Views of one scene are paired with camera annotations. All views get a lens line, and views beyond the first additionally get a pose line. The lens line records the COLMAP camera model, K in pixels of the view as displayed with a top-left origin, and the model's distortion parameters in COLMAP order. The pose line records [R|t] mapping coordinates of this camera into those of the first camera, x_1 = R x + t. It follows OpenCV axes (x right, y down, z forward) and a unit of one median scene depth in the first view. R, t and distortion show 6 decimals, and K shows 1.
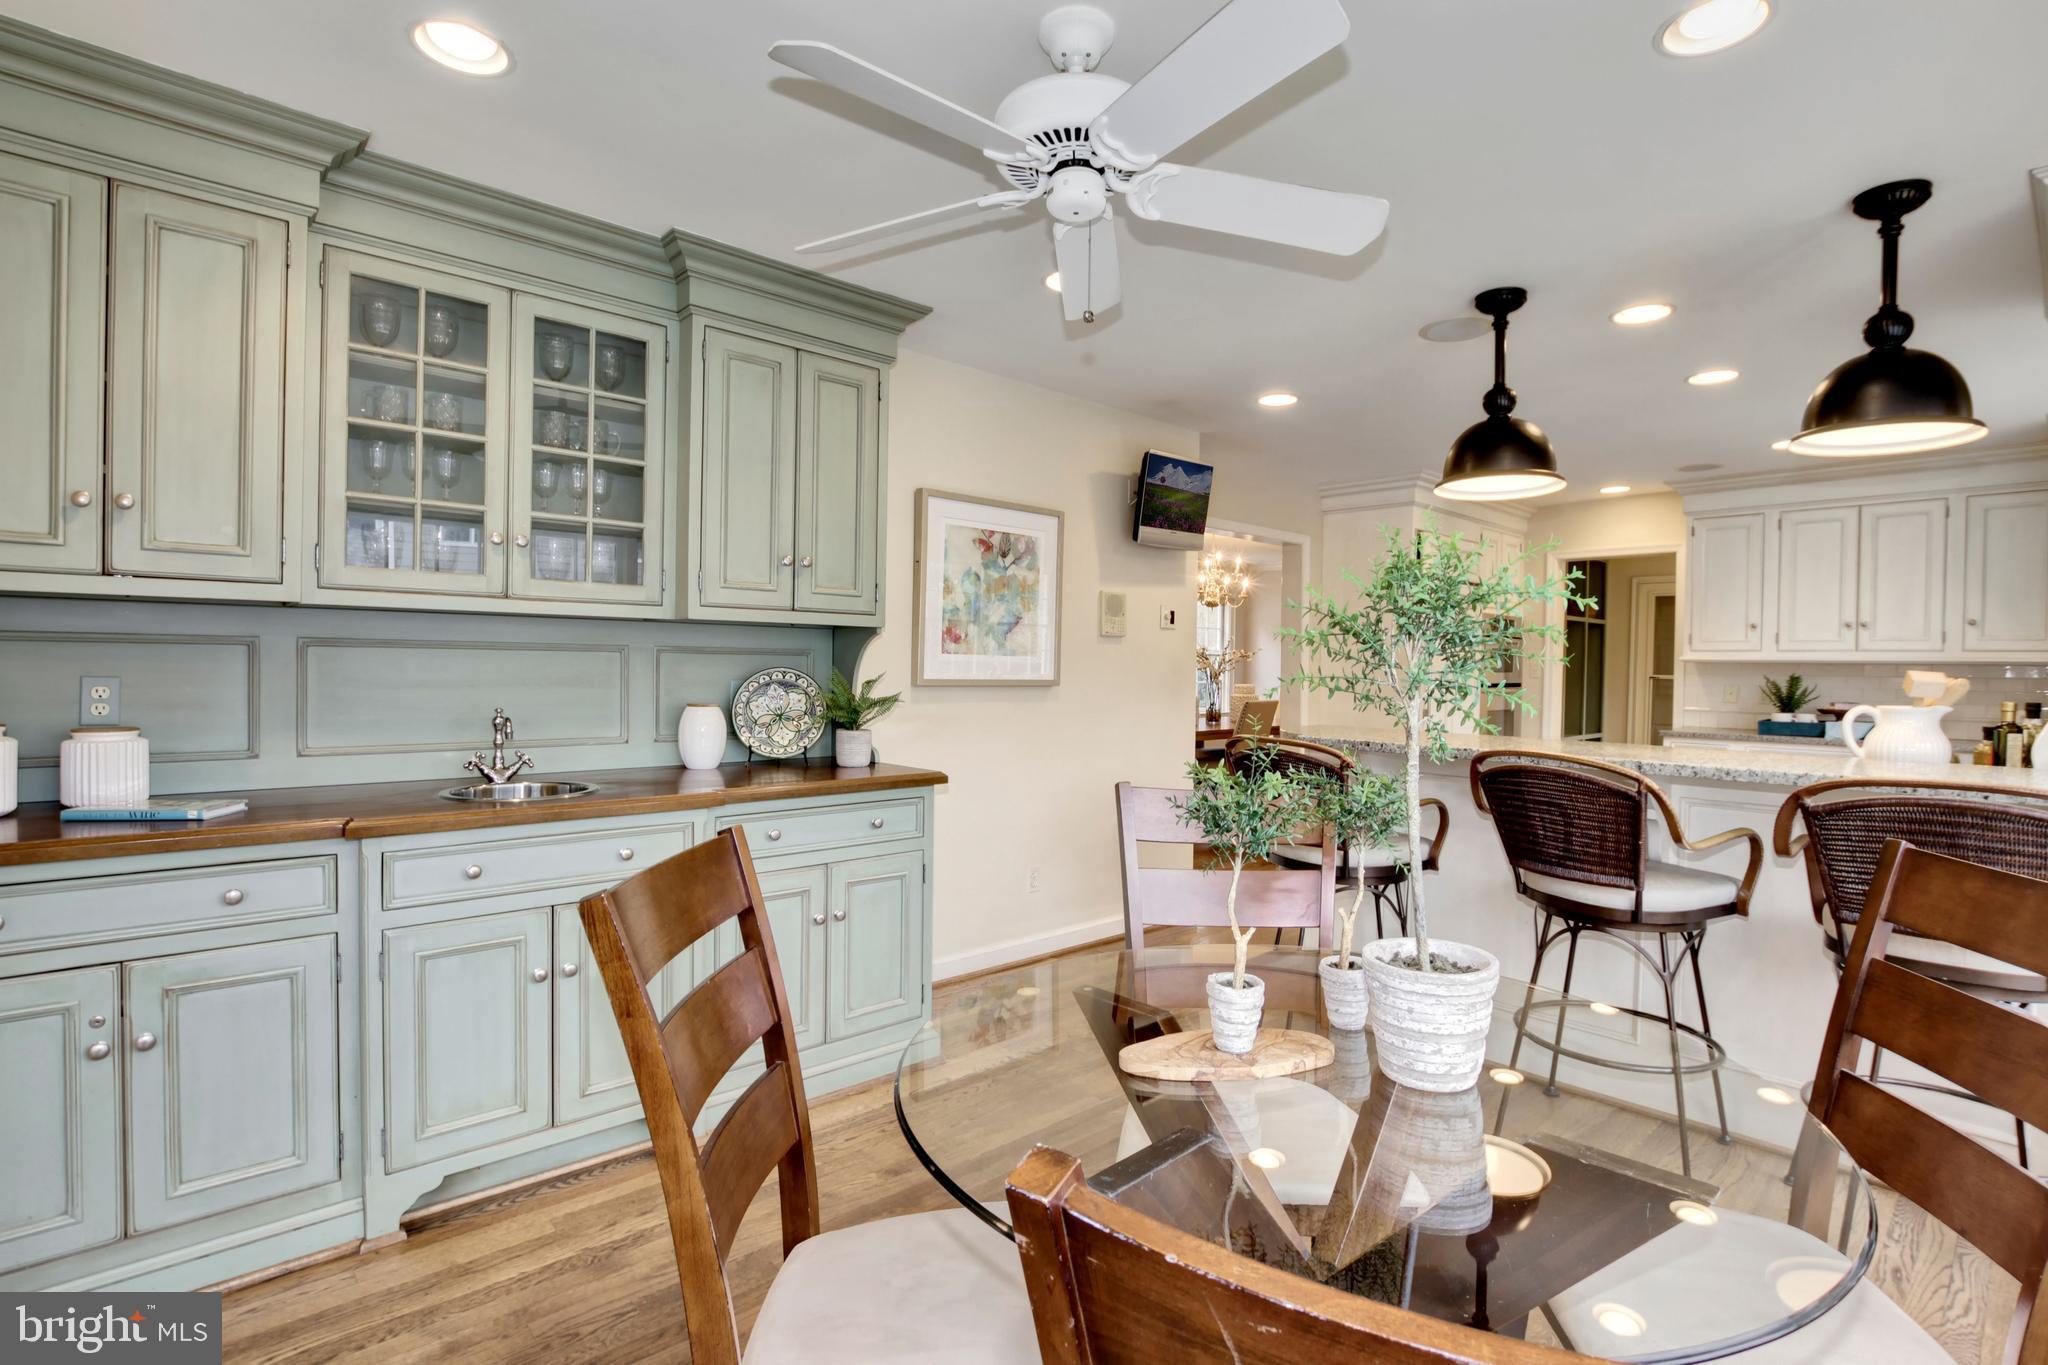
lens RADIAL K [[971.7, 0, 1020.2], [0, 971.7, 672.5], [0, 0, 1]] dist [-0.030288, 0.004501]
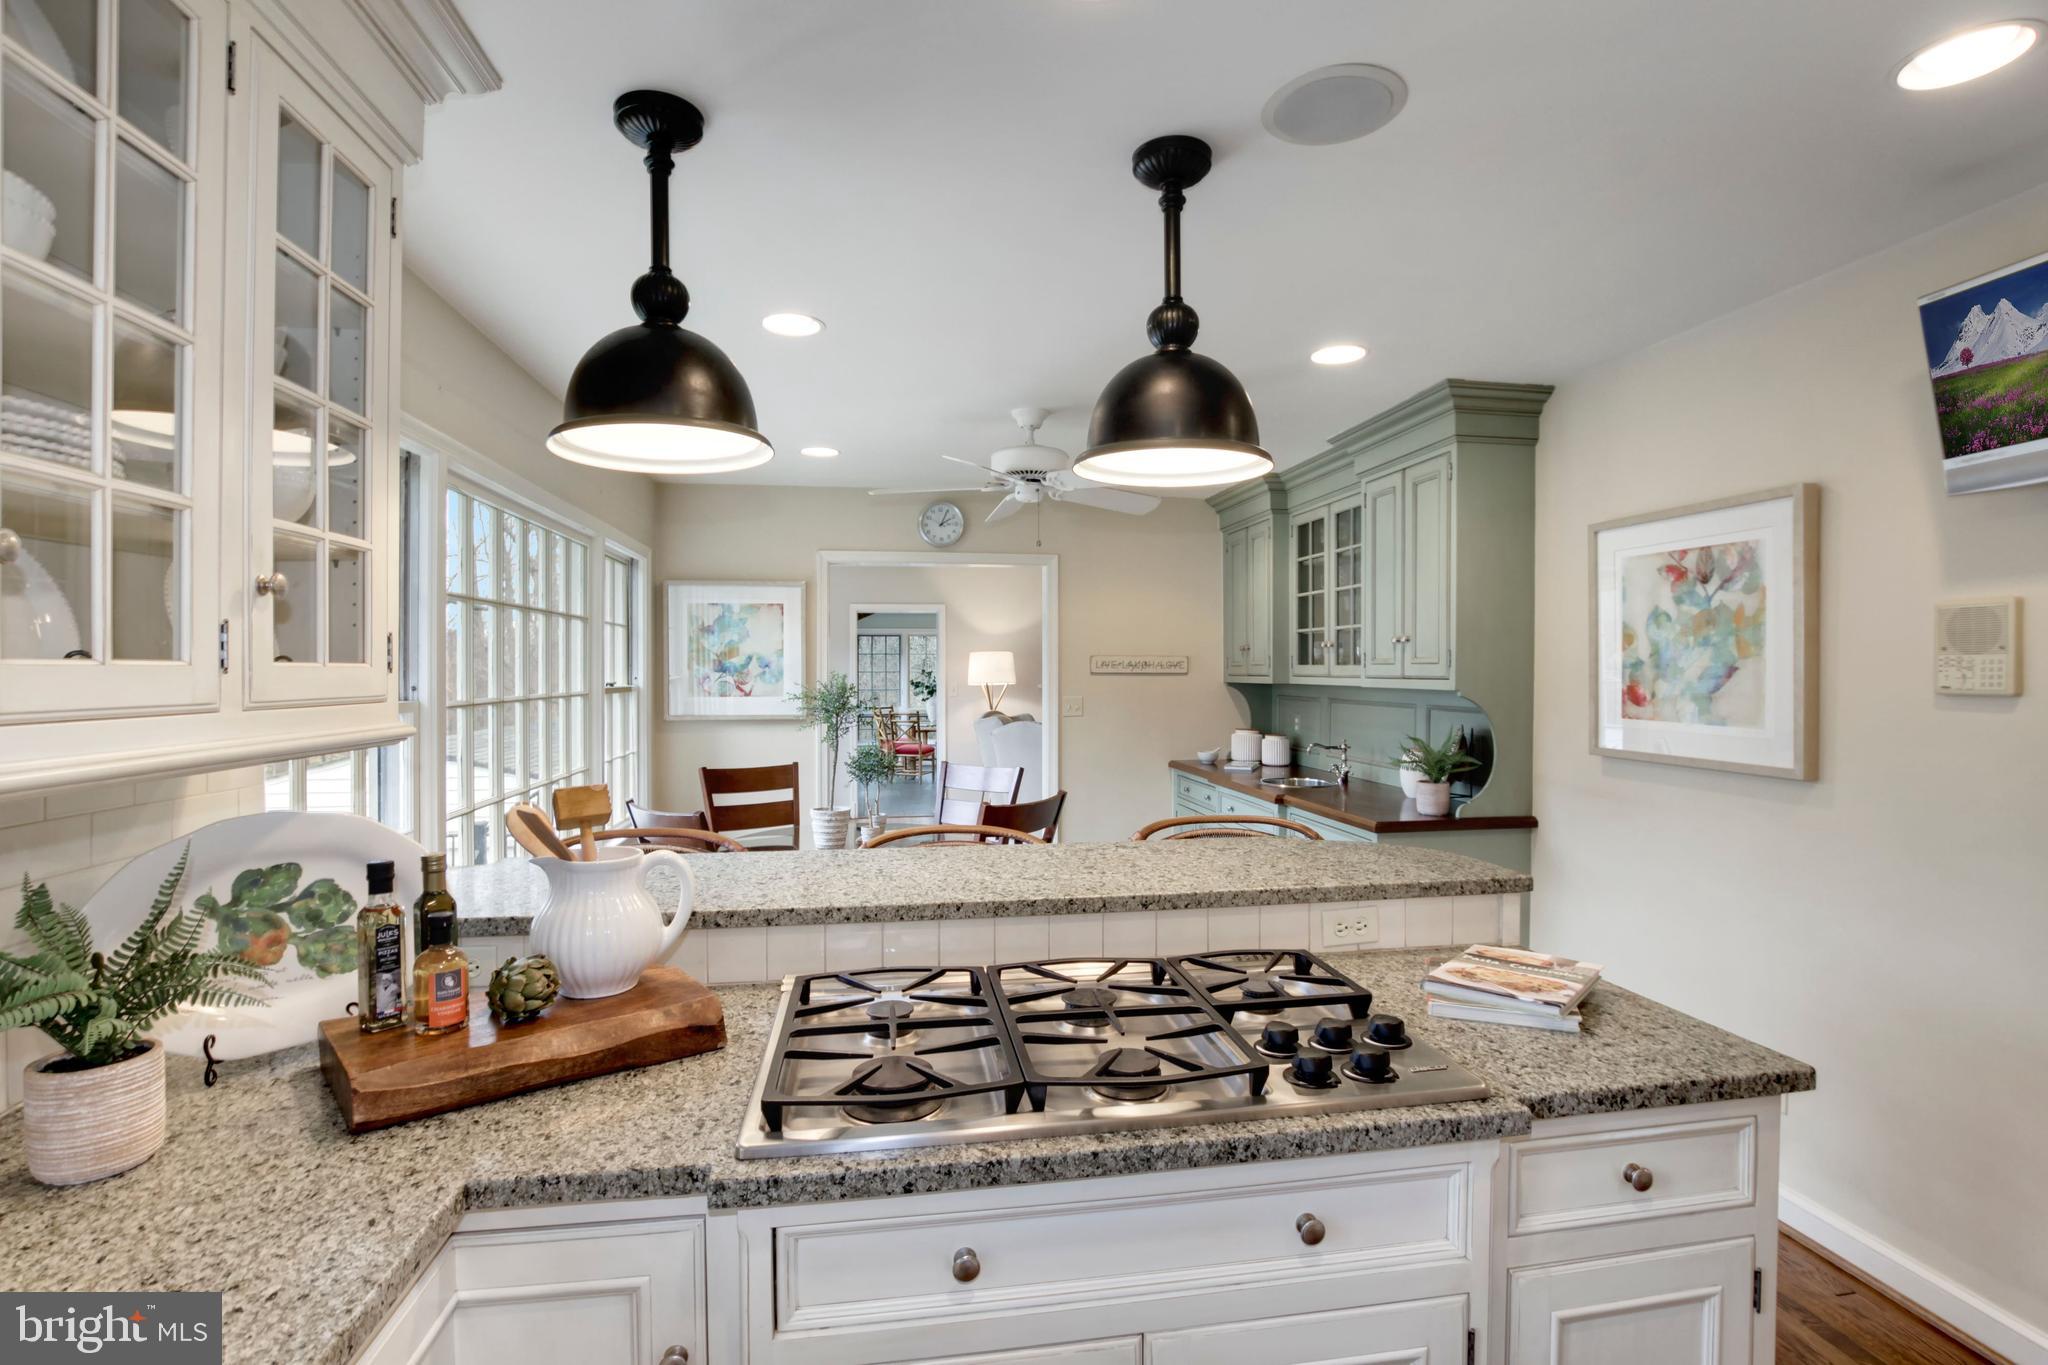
lens RADIAL K [[971.7, 0, 1019.4], [0, 971.7, 679.5], [0, 0, 1]] dist [-0.030288, 0.004501]
pose [[-0.521812, -0.017922, -0.852872, 0.825292], [-0.024776, 0.999676, -0.005848, -0.033213], [0.852701, 0.018079, -0.522086, 0.943584]]
